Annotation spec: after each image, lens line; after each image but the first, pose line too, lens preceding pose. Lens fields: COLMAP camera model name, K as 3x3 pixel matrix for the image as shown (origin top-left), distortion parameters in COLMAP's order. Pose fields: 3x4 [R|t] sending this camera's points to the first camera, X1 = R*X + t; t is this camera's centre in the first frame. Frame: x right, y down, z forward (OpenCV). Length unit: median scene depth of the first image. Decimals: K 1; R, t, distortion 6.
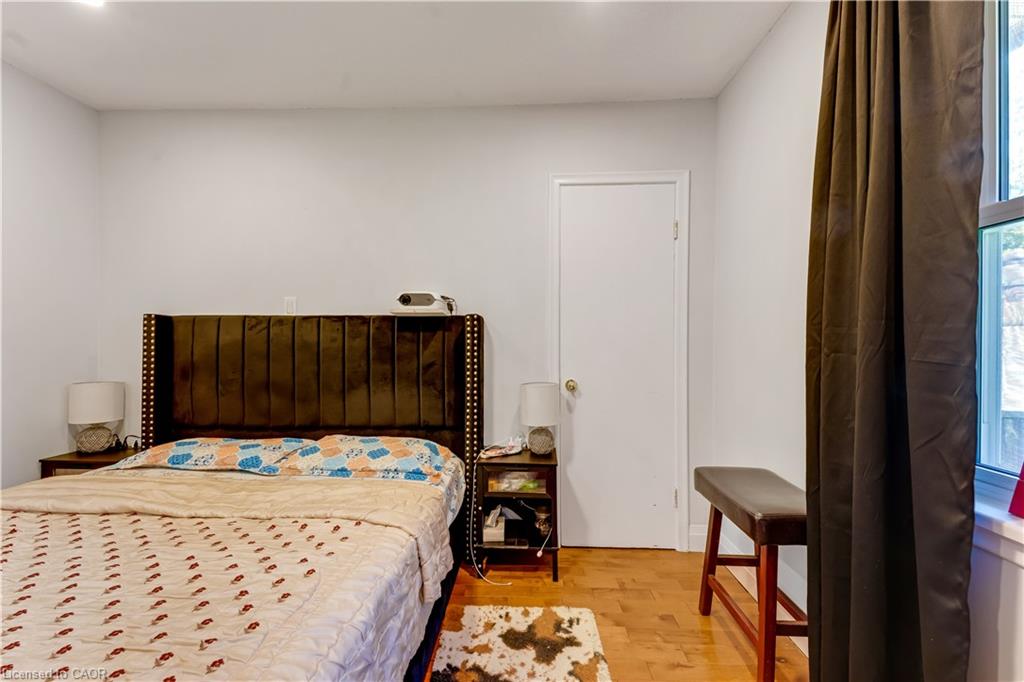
lens RADIAL K [[417.2, 0, 511.6], [0, 417.2, 341.5], [0, 0, 1]] dist [0.000101, -0.000532]
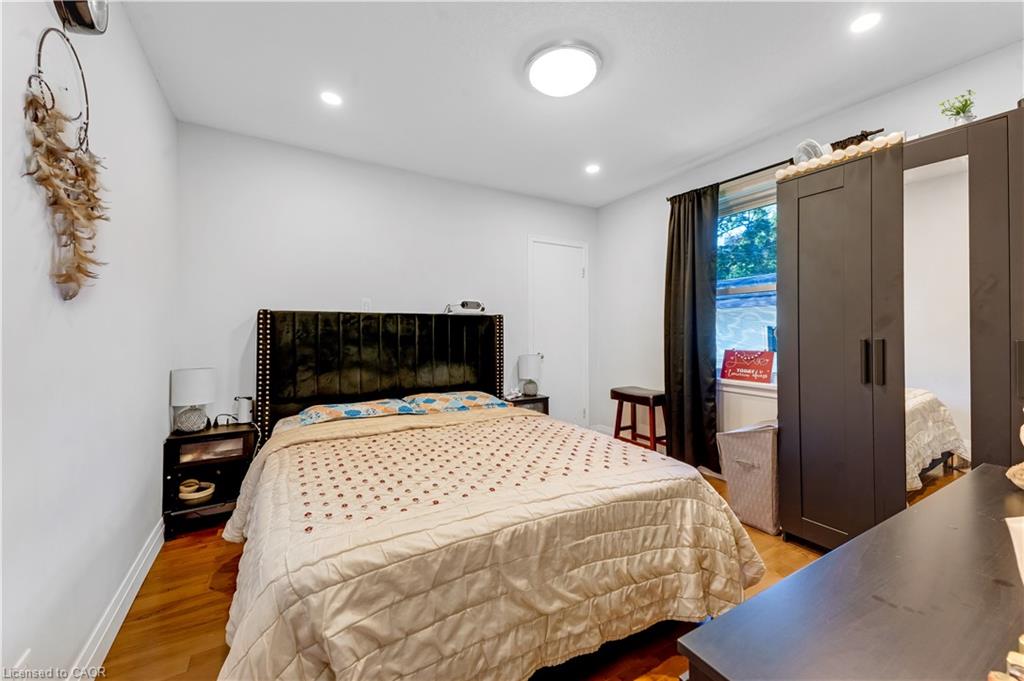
lens RADIAL K [[417.2, 0, 509.2], [0, 417.2, 334.3], [0, 0, 1]] dist [0.000101, -0.000532]
pose [[0.836824, -0.007614, 0.547420, -0.945423], [0.006192, 0.999971, 0.004443, 0.005837], [-0.547438, -0.000328, 0.836846, -0.416553]]
